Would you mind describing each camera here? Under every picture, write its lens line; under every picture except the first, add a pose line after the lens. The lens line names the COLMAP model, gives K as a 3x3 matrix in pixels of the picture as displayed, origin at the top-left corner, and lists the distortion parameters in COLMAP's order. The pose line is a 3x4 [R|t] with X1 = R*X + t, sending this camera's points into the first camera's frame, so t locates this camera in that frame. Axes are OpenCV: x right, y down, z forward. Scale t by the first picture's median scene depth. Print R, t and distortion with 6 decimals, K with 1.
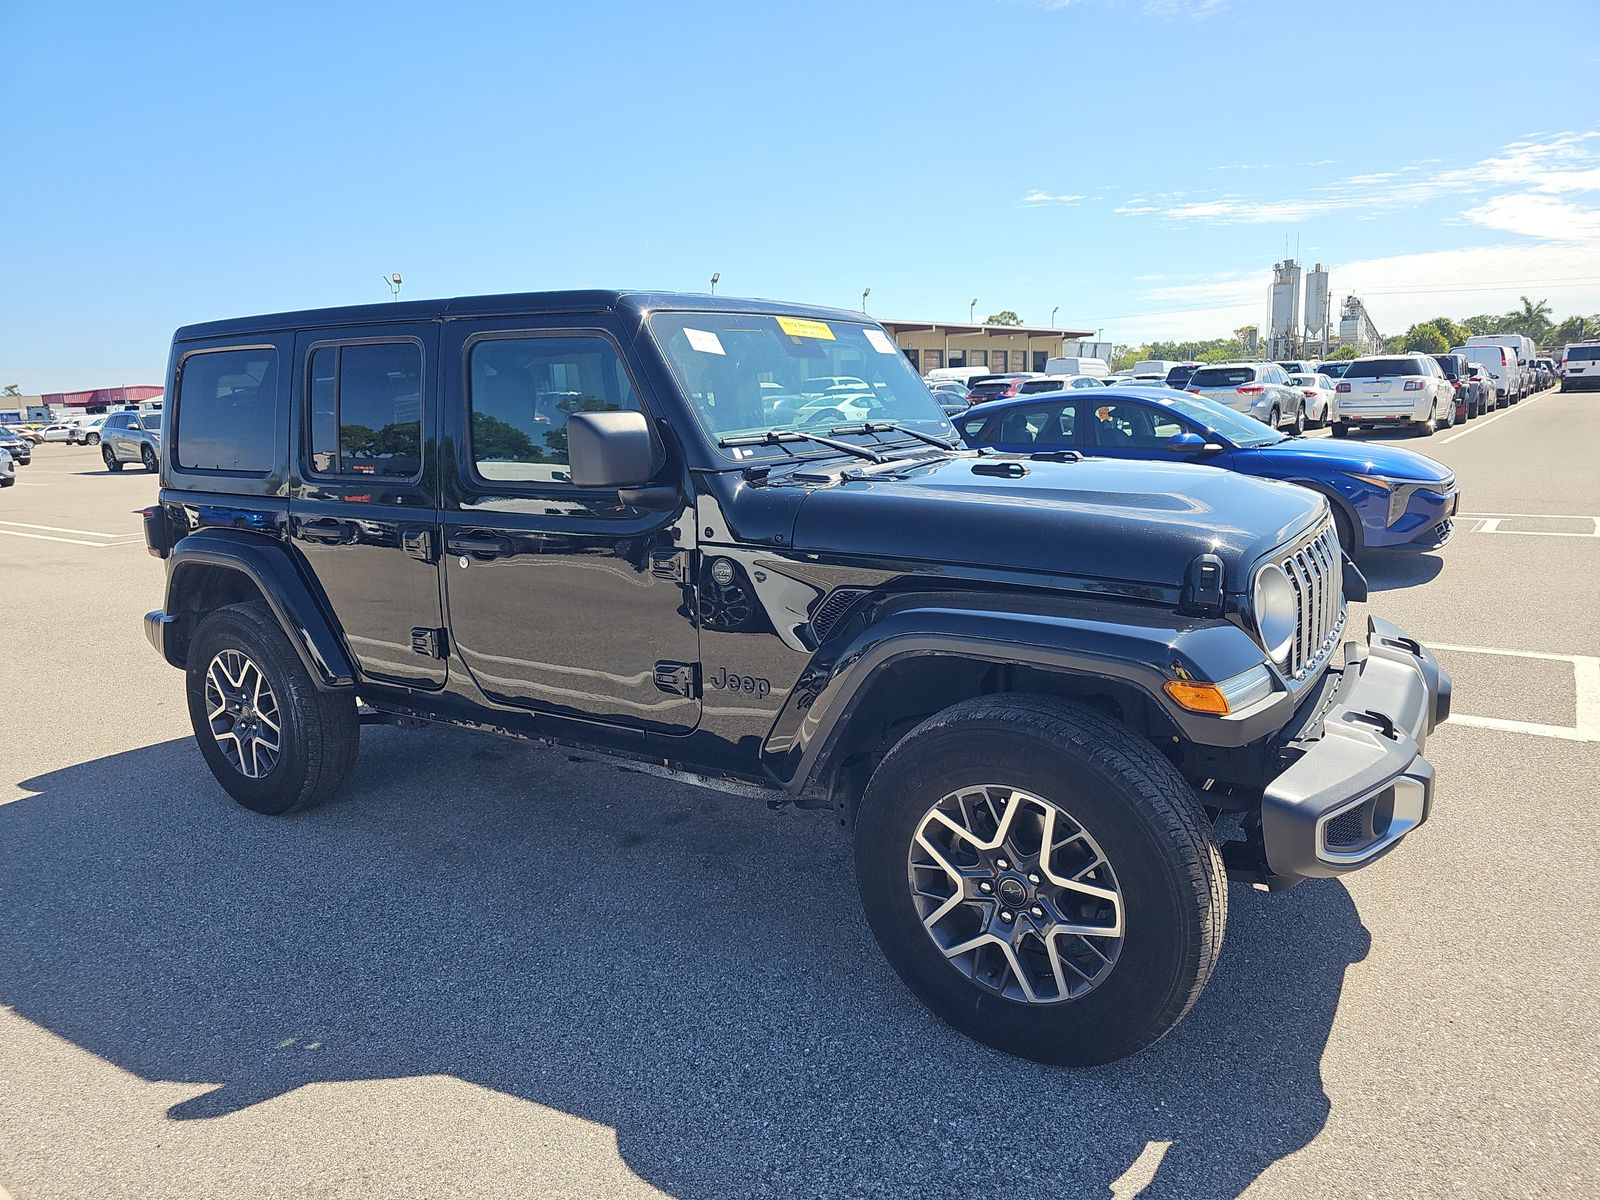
lens RADIAL K [[1080.5, 0, 800.0], [0, 1080.5, 600.0], [0, 0, 1]] dist [0.002304, 0.001125]
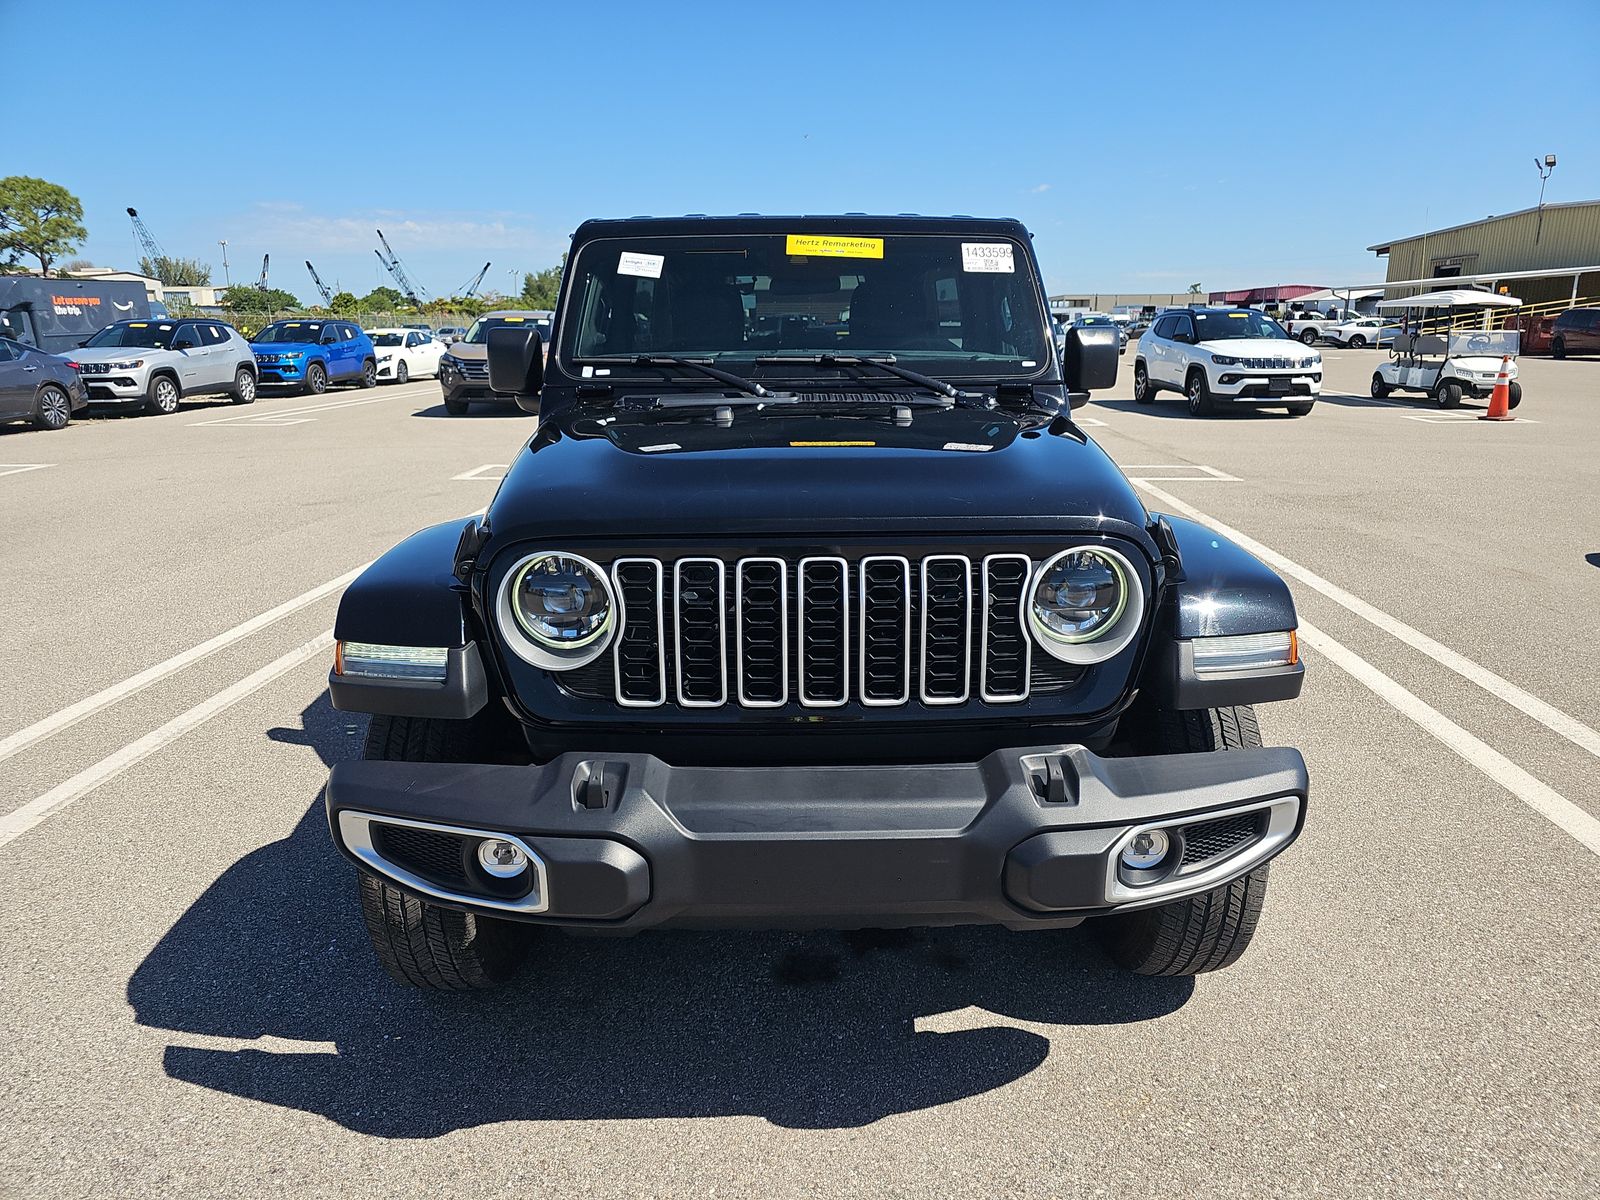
lens RADIAL K [[1078.9, 0, 800.0], [0, 1078.9, 600.0], [0, 0, 1]] dist [0.004993, 0.002535]
pose [[0.560418, 0.241627, -0.792179, 0.936404], [-0.171456, 0.969623, 0.174456, -0.132399], [0.810268, 0.038055, 0.584823, 0.518953]]
